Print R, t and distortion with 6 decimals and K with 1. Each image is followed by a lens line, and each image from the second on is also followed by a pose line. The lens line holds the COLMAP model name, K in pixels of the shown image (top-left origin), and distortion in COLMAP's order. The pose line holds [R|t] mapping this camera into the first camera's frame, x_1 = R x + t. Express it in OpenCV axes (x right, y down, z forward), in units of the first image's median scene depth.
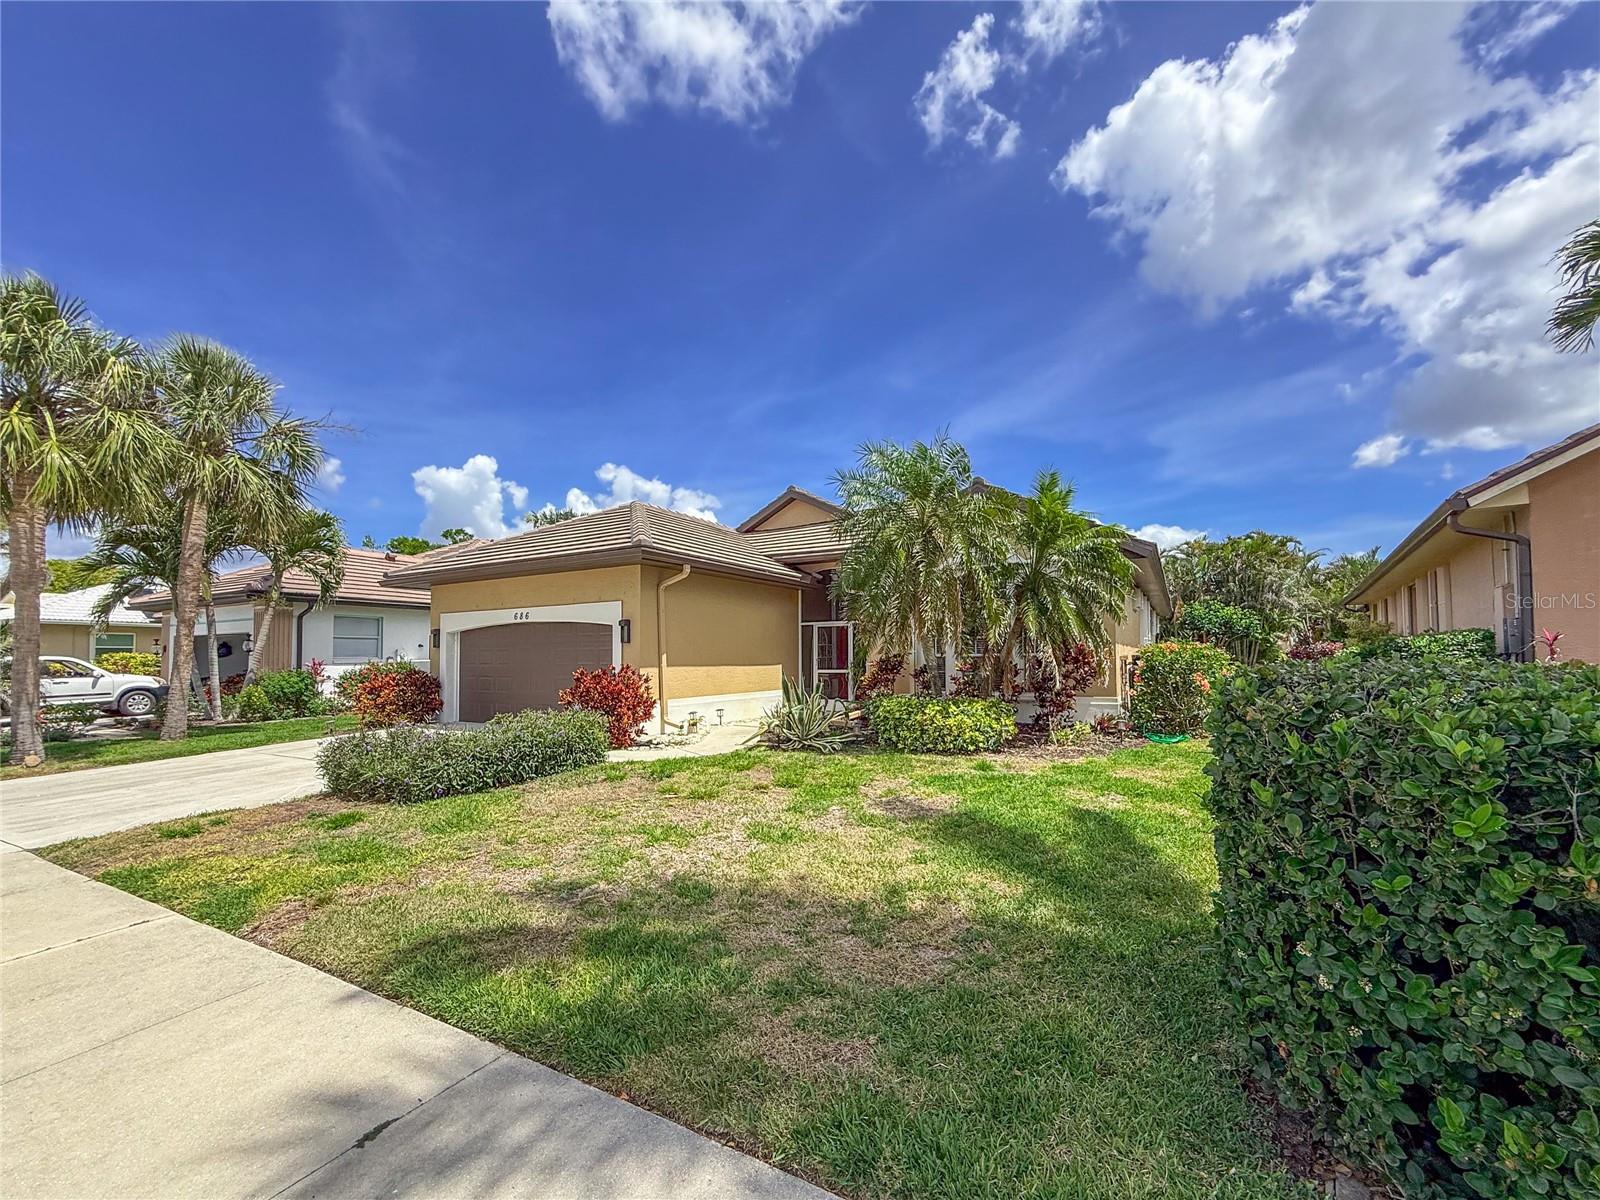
lens RADIAL K [[683.8, 0, 794.2], [0, 683.8, 612.9], [0, 0, 1]] dist [0.030980, 0.002035]
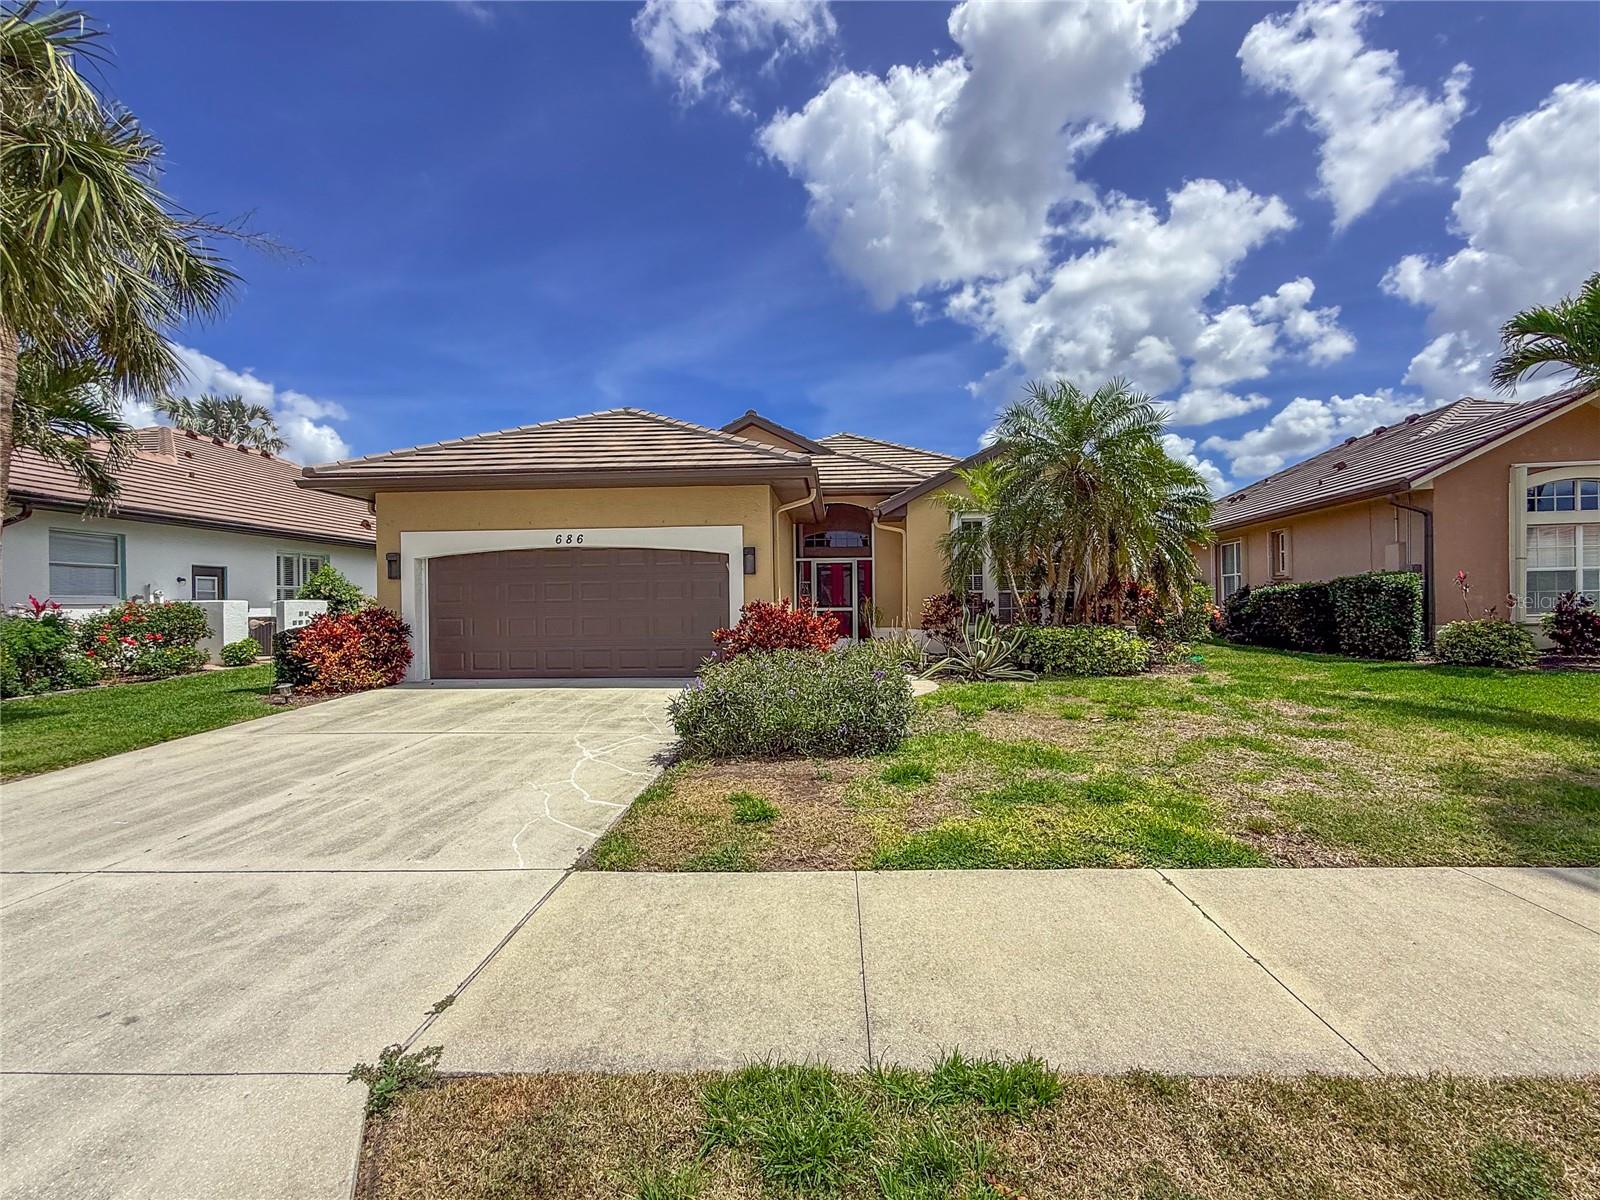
lens RADIAL K [[699.7, 0, 805.4], [0, 699.7, 592.9], [0, 0, 1]] dist [0.008067, -0.000354]
pose [[0.883119, 0.003038, 0.469139, -0.482558], [-0.025810, 0.998779, 0.042116, 0.022773], [-0.468439, -0.049302, 0.882119, 0.146697]]
